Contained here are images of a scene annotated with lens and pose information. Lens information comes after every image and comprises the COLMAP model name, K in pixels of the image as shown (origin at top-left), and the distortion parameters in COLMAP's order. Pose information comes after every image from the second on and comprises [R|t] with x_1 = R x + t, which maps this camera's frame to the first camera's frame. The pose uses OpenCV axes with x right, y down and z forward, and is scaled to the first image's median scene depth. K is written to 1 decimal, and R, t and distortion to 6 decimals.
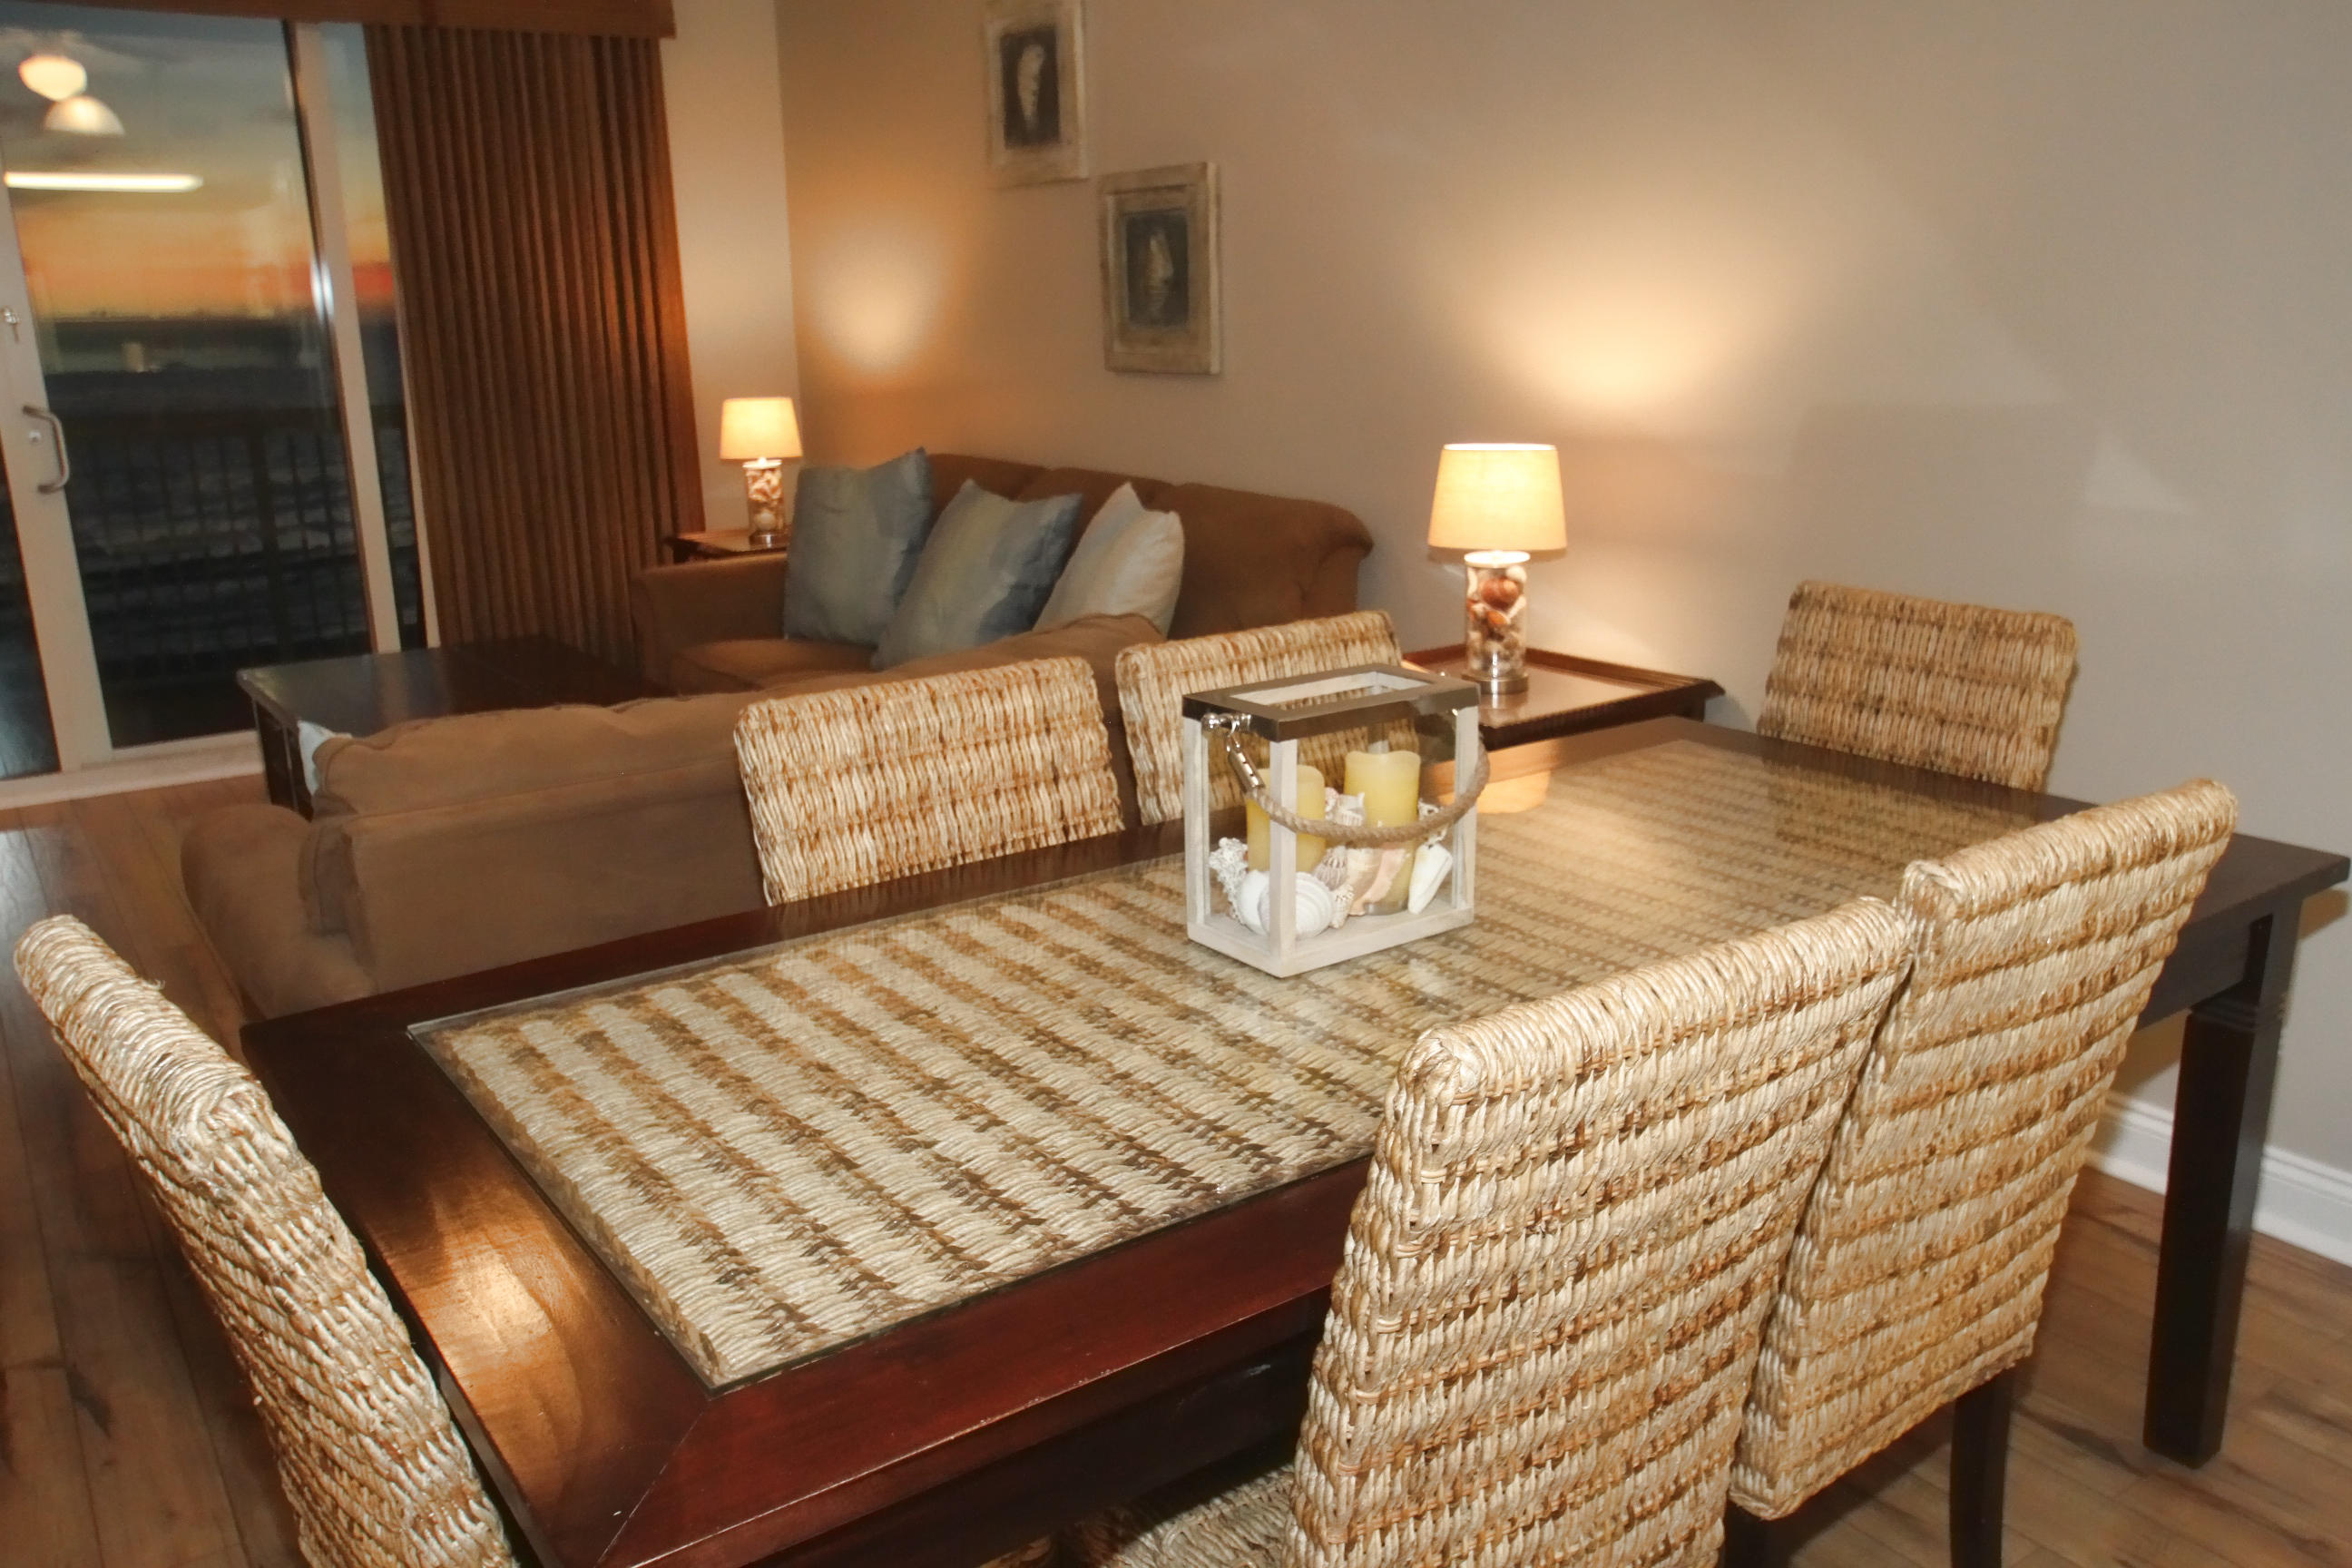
lens RADIAL K [[1876.2, 0, 1187.8], [0, 1876.2, 798.2], [0, 0, 1]] dist [-0.053842, 0.061130]
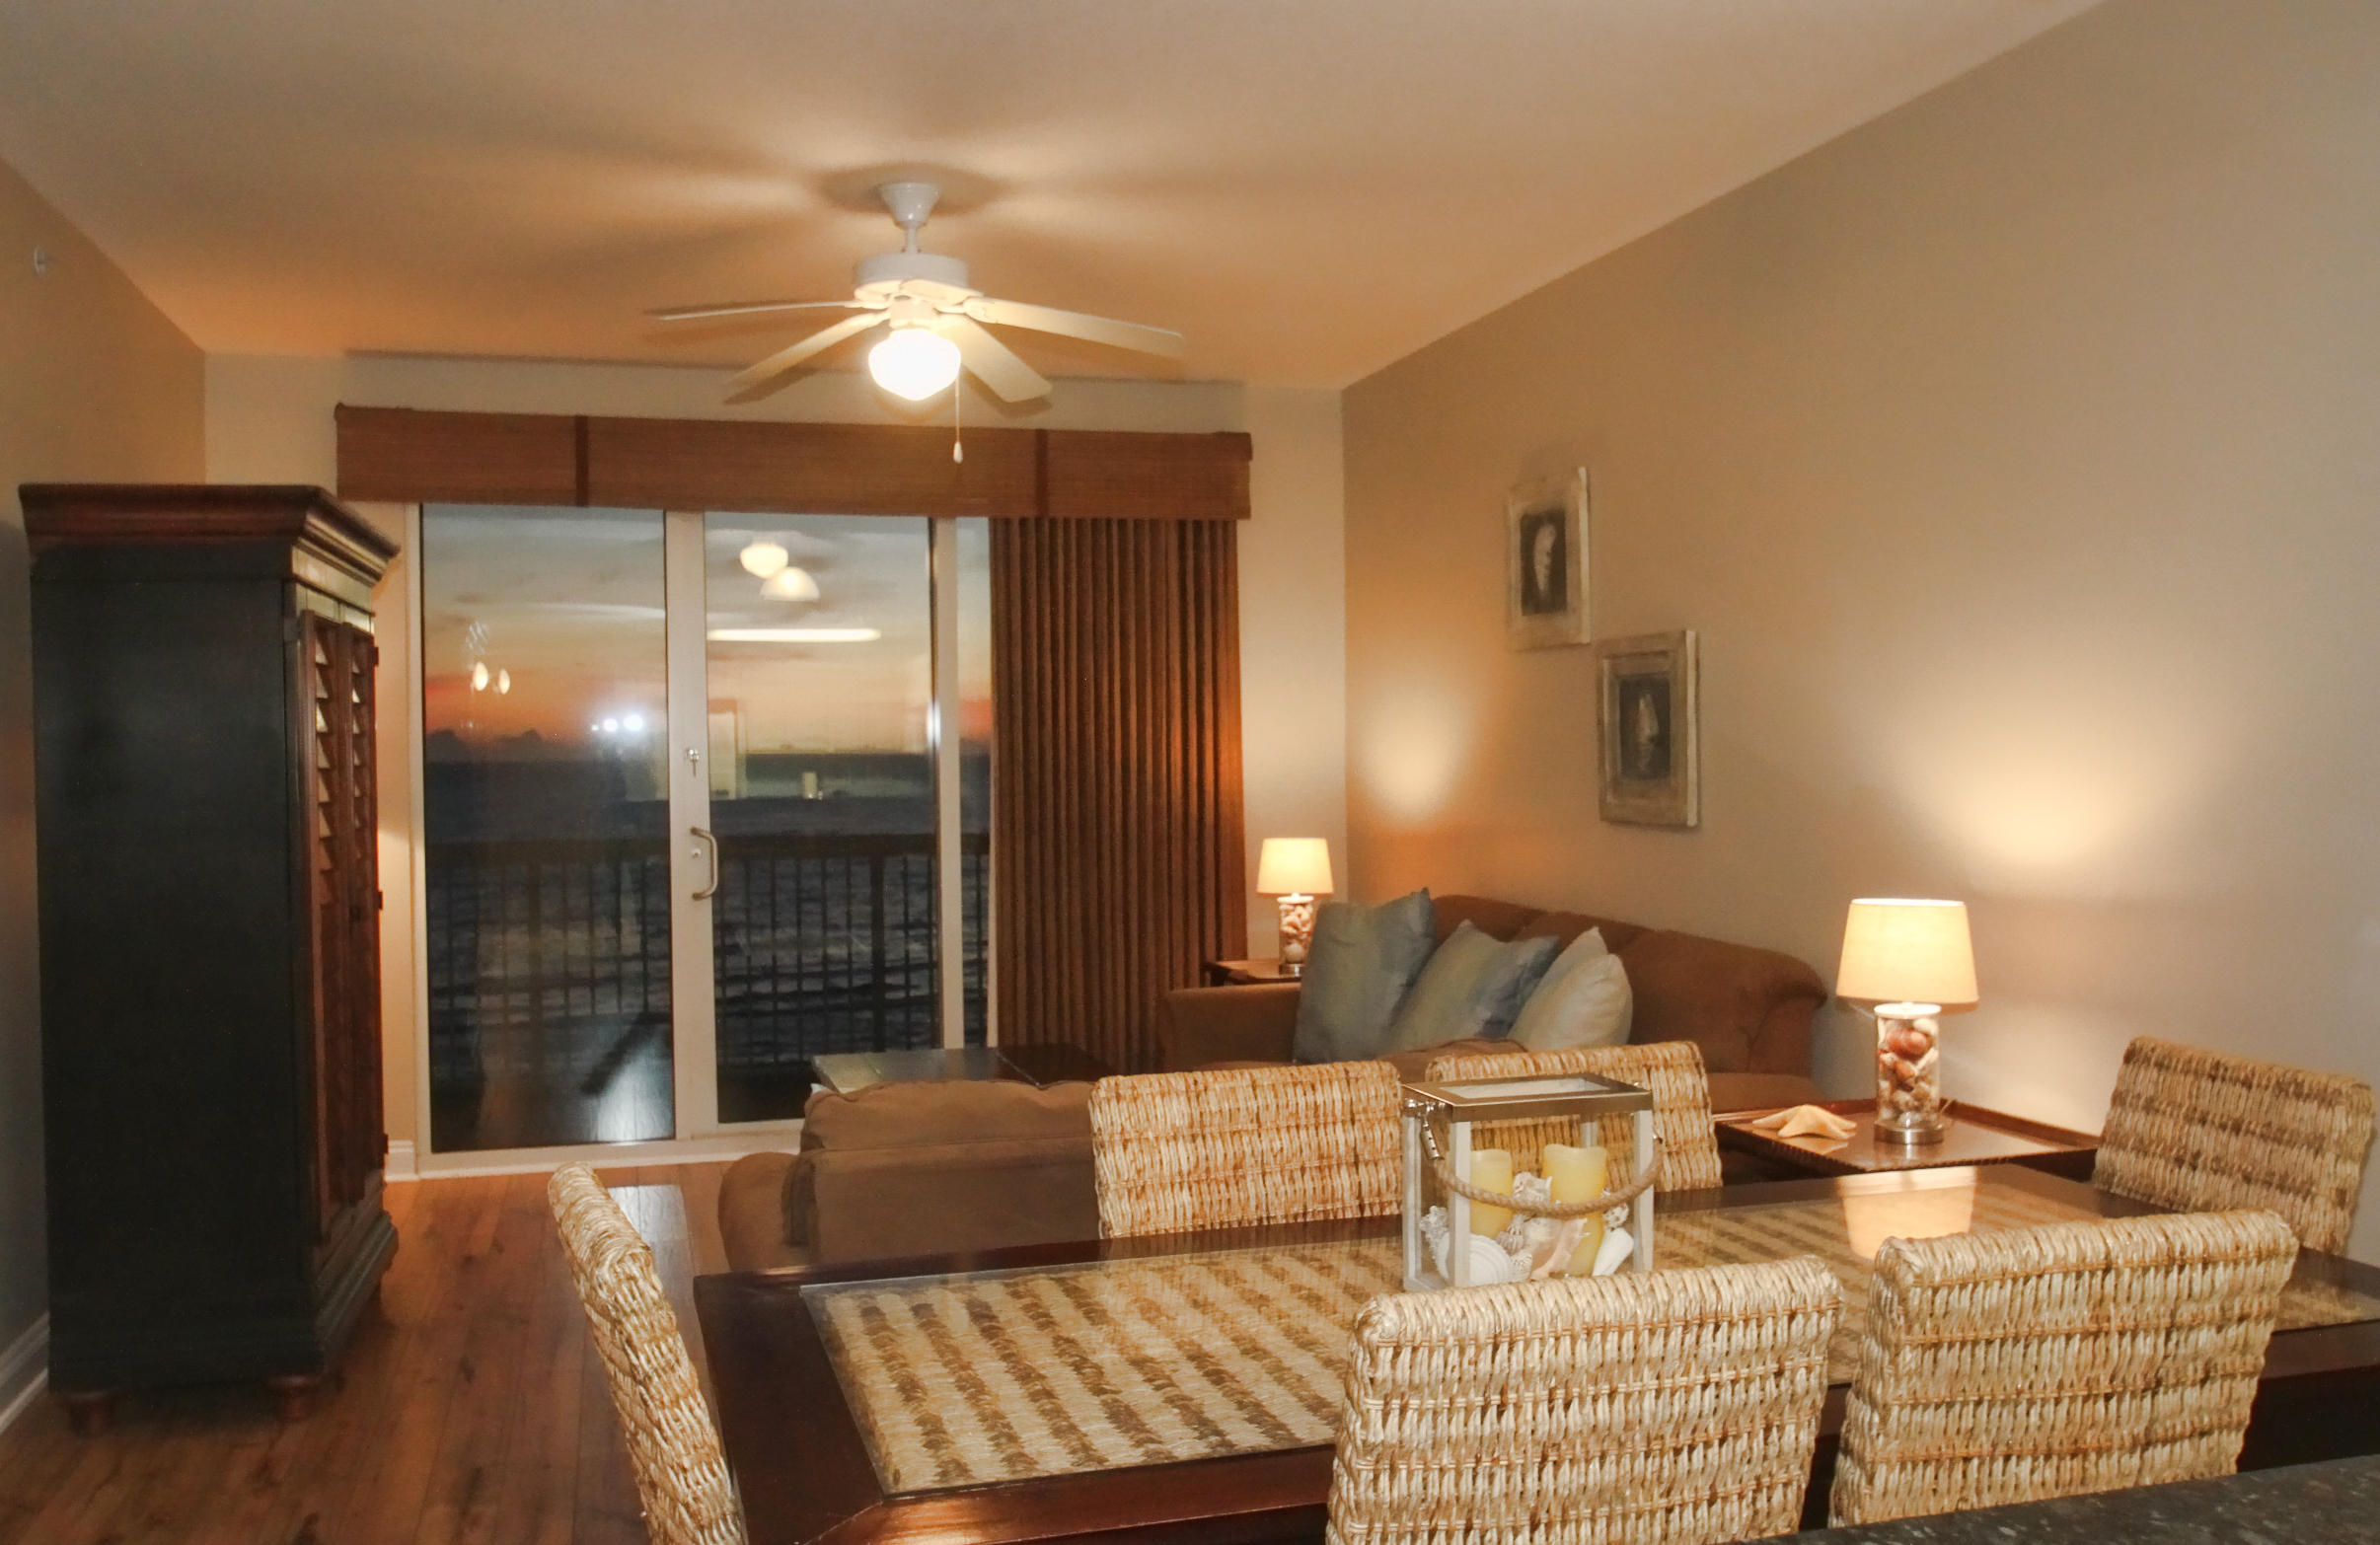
lens RADIAL K [[2069.5, 0, 1190.7], [0, 2069.5, 770.0], [0, 0, 1]] dist [-0.031420, 0.027439]
pose [[0.944000, 0.011876, -0.329732, 0.237752], [-0.091087, 0.969896, -0.225842, 0.049215], [0.317124, 0.243229, 0.916663, -0.266523]]
